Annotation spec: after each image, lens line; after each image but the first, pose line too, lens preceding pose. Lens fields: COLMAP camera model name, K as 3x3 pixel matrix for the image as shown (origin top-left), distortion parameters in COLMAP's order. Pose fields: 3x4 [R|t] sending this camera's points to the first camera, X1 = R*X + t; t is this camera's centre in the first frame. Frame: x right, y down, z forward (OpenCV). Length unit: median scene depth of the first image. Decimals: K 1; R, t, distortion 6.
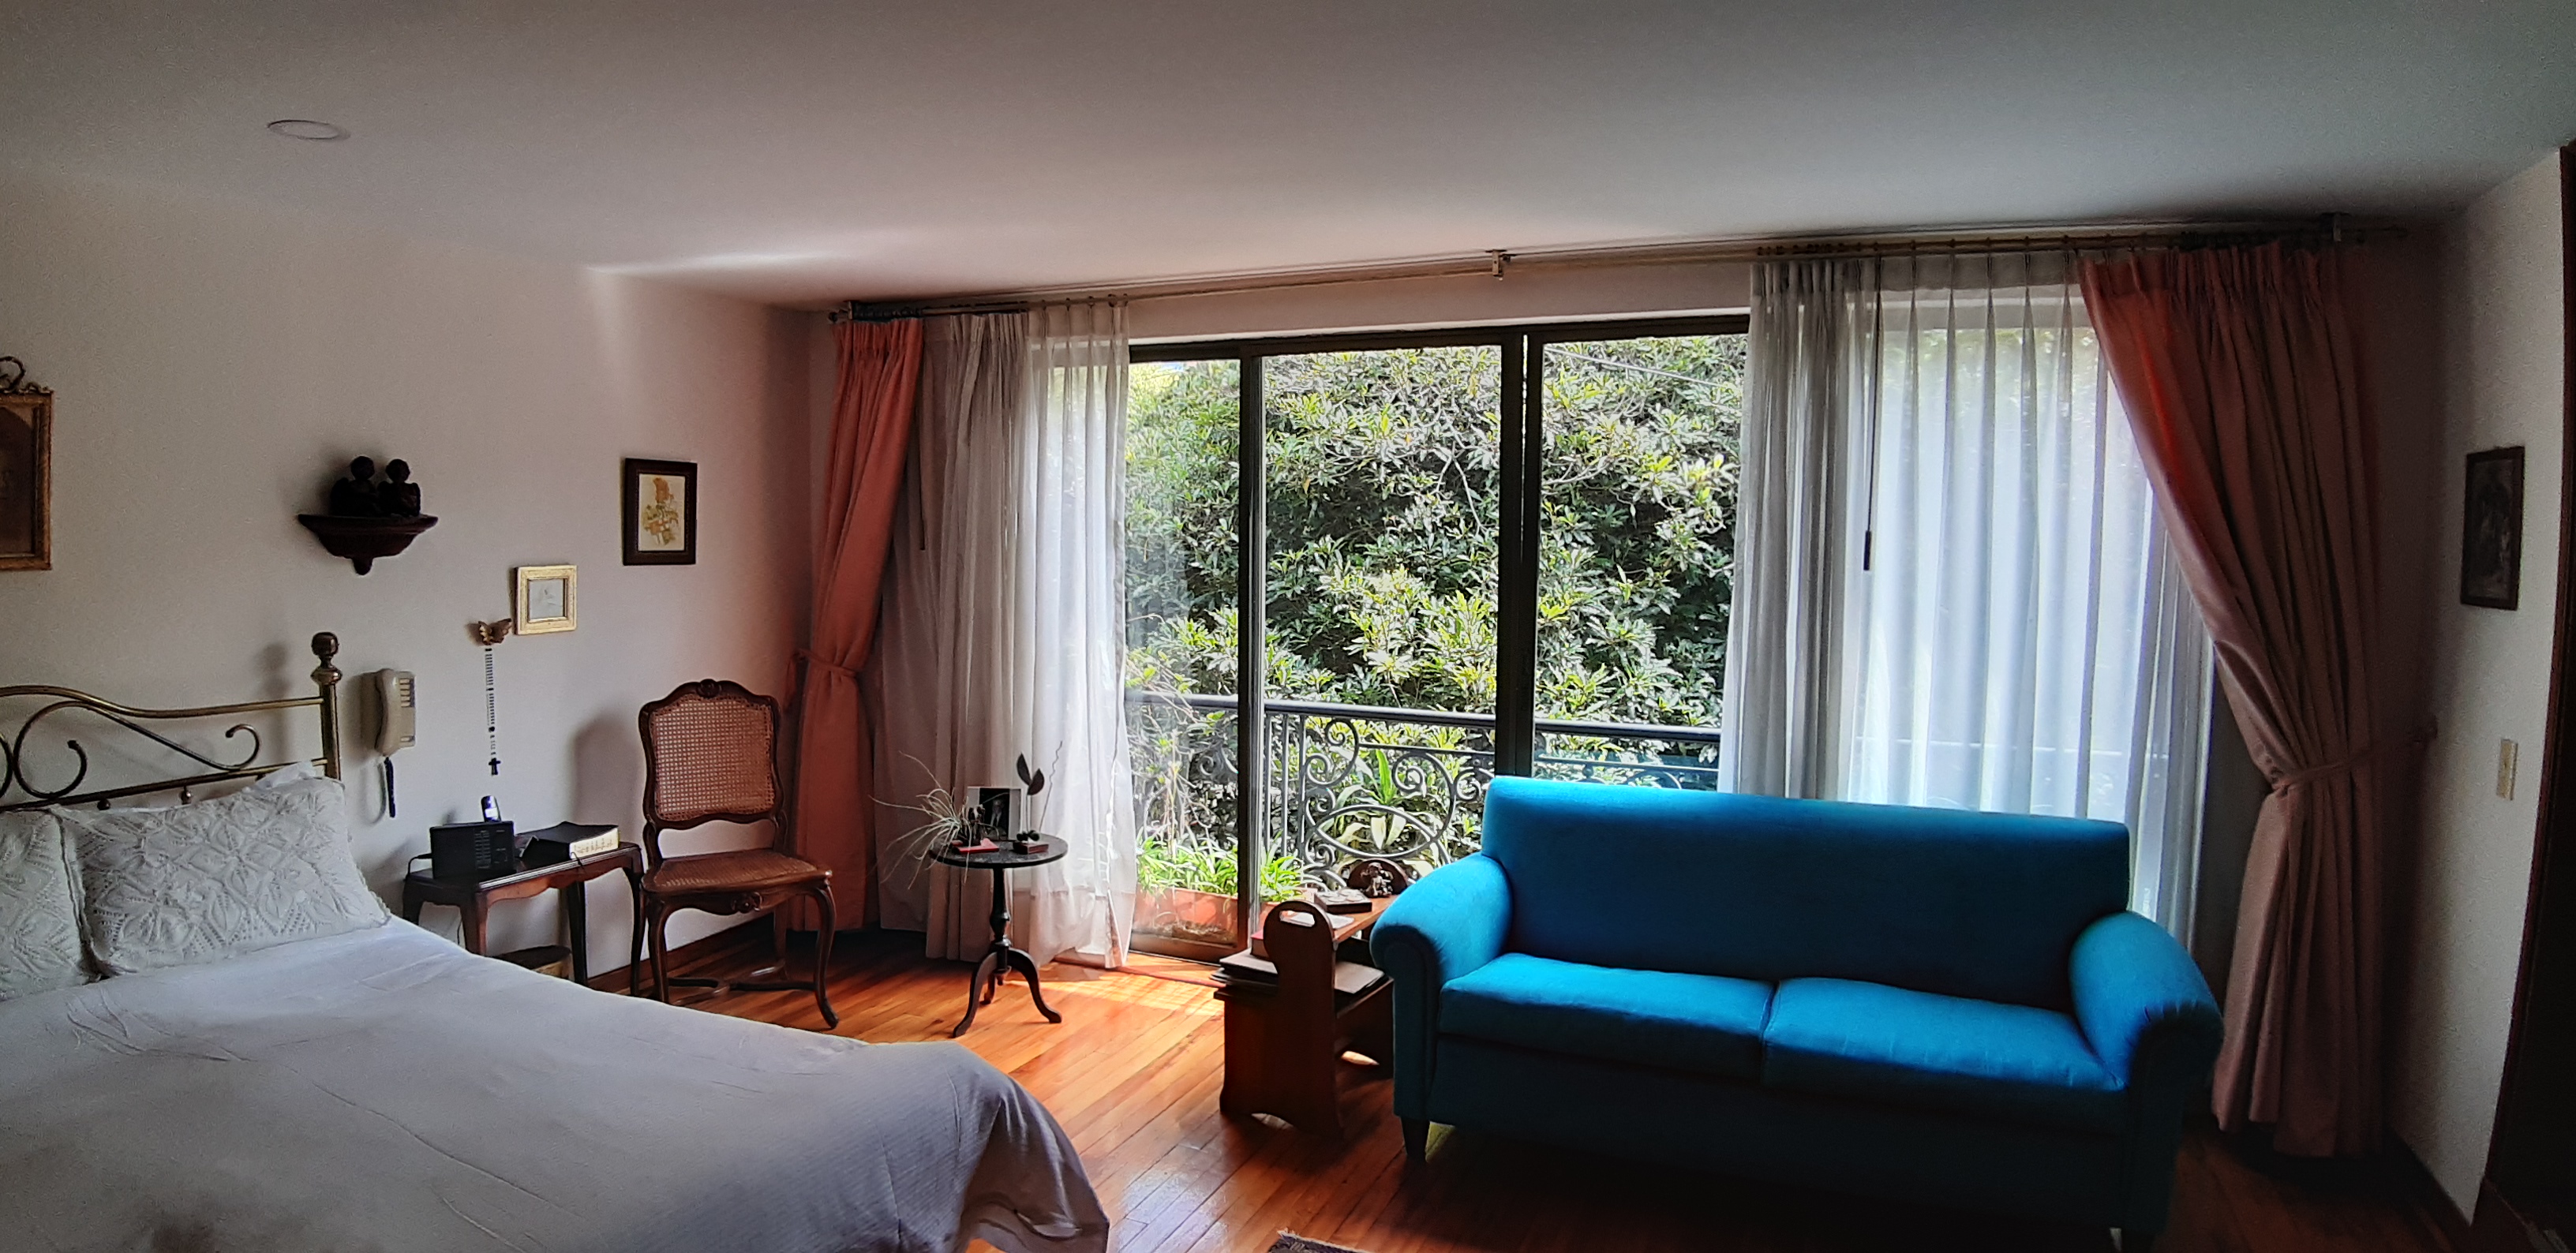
lens RADIAL K [[1309.5, 0, 1271.0], [0, 1309.5, 636.1], [0, 0, 1]] dist [-0.066853, -0.032093]
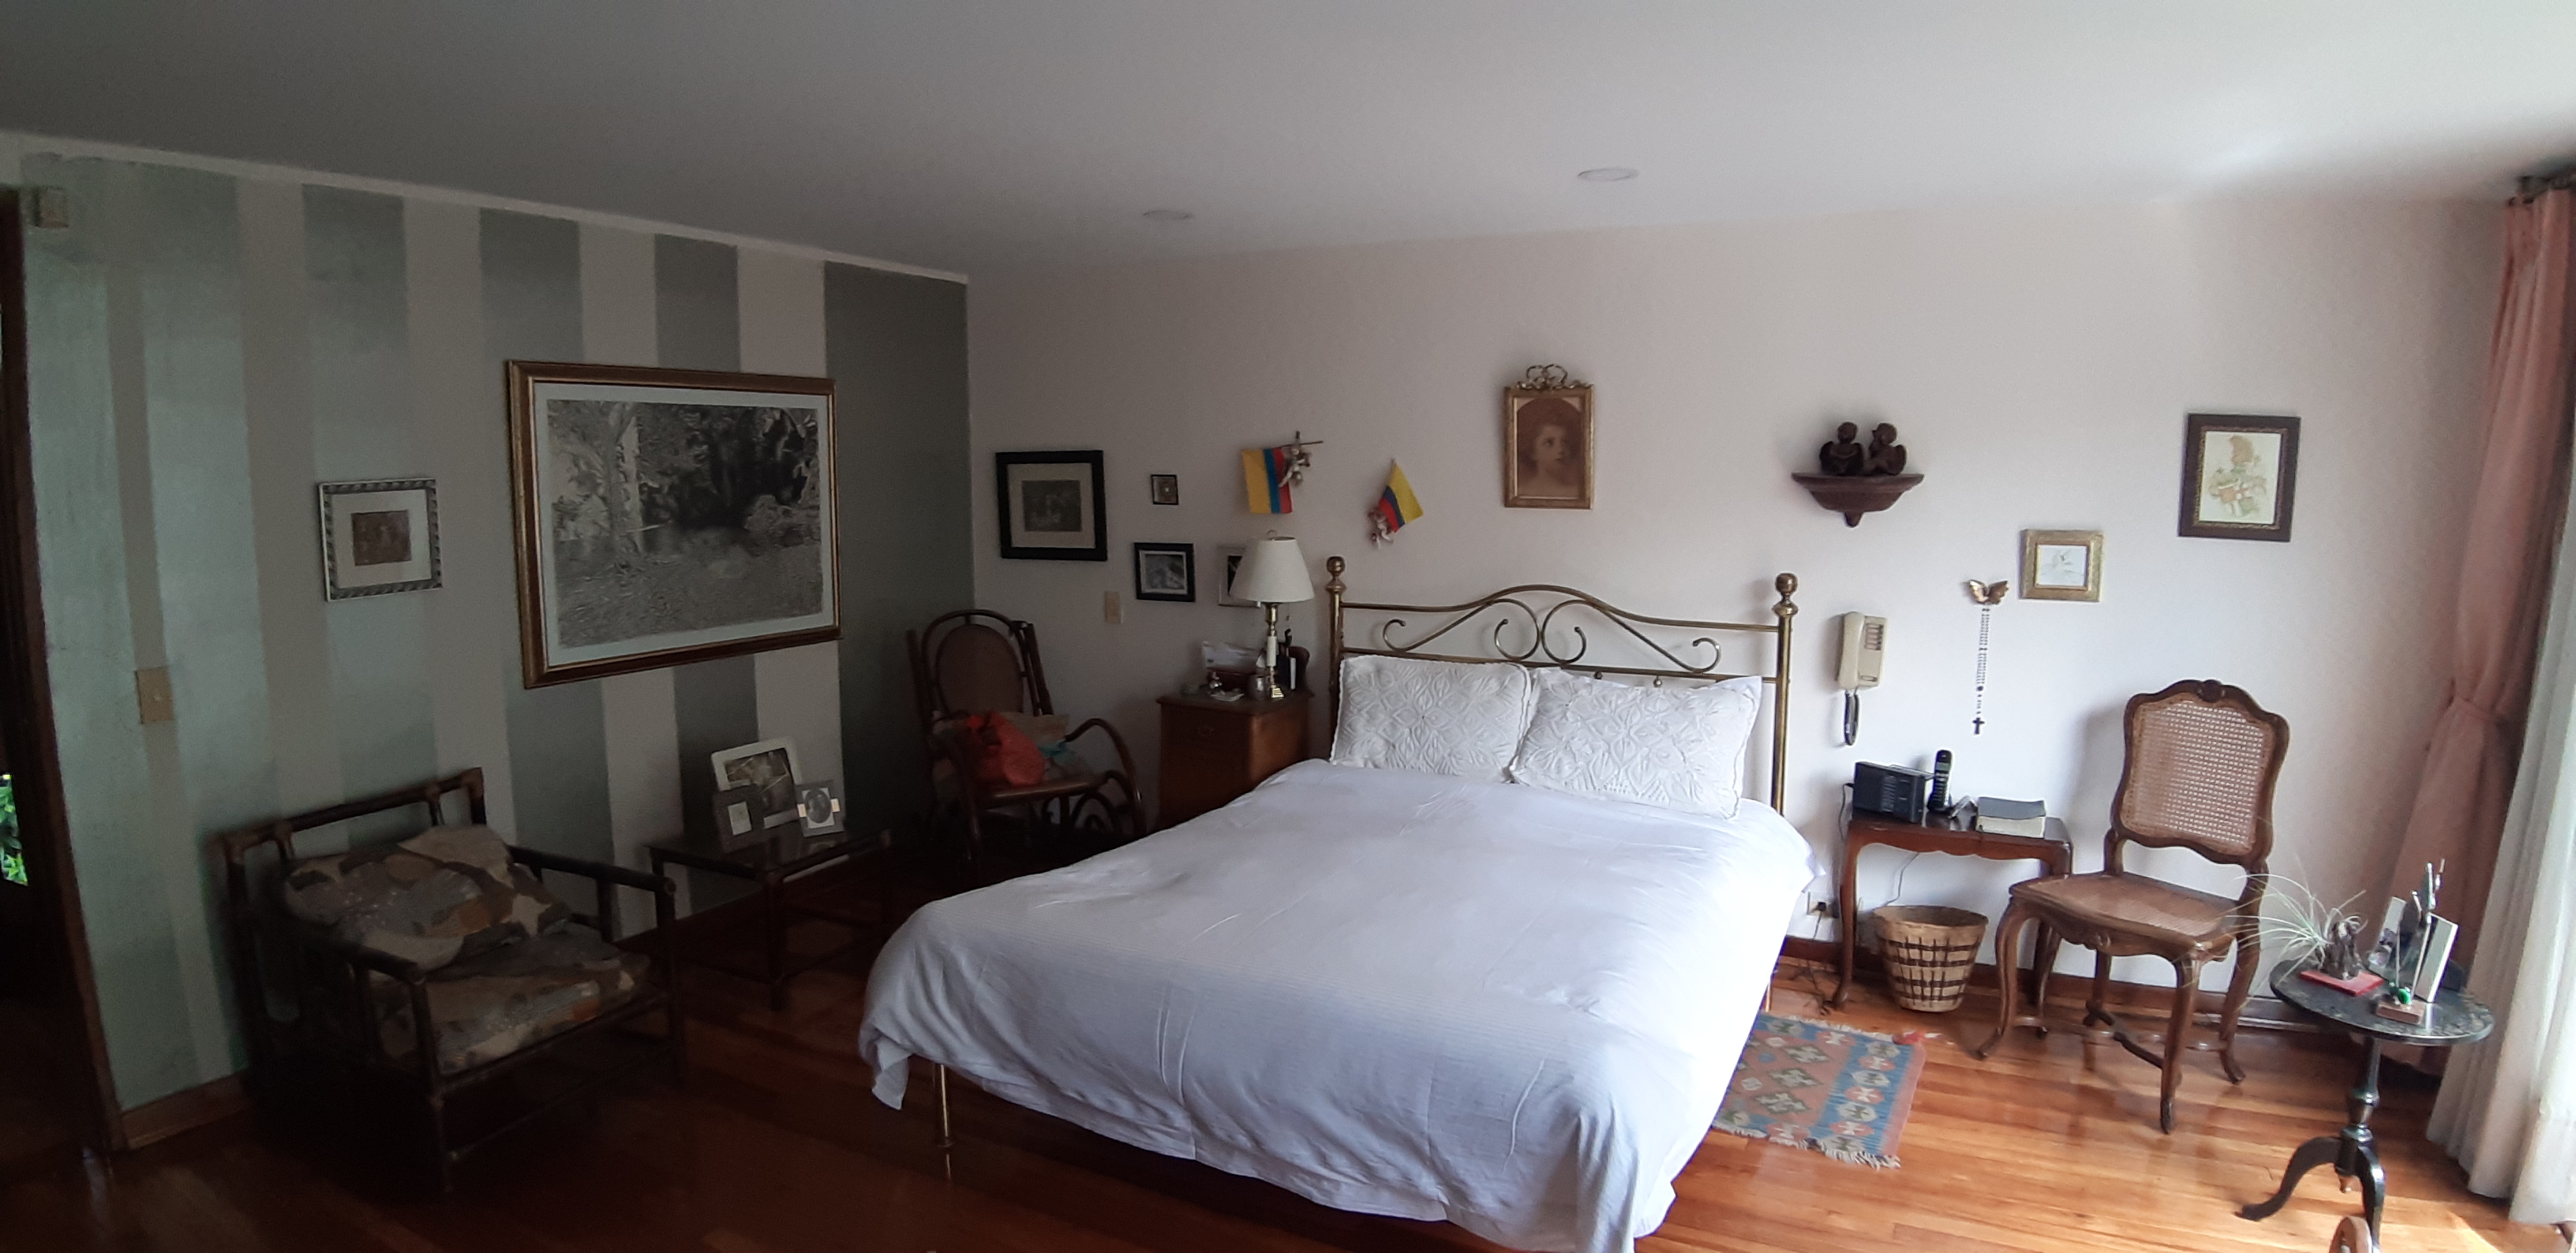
lens RADIAL K [[1309.5, 0, 1271.0], [0, 1309.5, 636.1], [0, 0, 1]] dist [-0.066853, -0.032093]
pose [[-0.040758, 0.126191, -0.991168, 0.460636], [-0.081552, 0.988263, 0.129174, -0.059720], [0.995835, 0.086097, -0.029989, 0.523309]]
